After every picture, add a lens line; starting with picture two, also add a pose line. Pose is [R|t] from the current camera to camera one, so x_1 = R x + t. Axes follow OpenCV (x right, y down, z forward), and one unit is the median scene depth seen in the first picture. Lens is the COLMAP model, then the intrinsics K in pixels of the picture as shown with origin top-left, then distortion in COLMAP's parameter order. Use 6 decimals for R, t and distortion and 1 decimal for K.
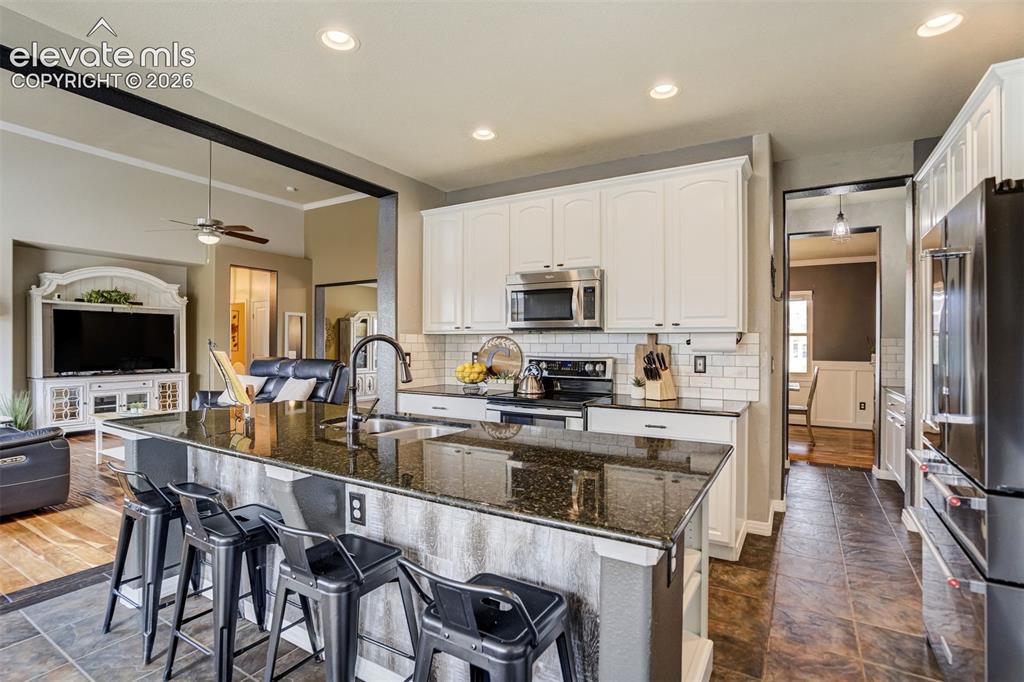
lens RADIAL K [[483.7, 0, 497.2], [0, 483.7, 345.7], [0, 0, 1]] dist [-0.011989, 0.005335]
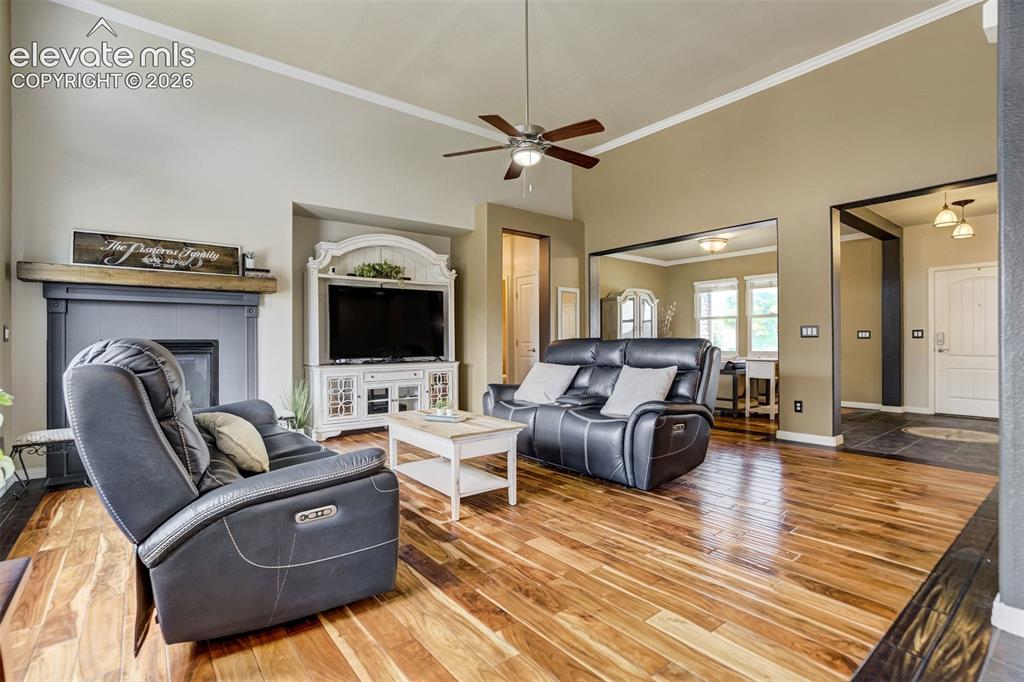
lens RADIAL K [[483.7, 0, 516.9], [0, 483.7, 336.1], [0, 0, 1]] dist [-0.011989, 0.005335]
pose [[0.945086, -0.015274, -0.326464, -0.319929], [0.011231, 0.999835, -0.014264, 0.029563], [0.326628, 0.009814, 0.945102, 0.292075]]
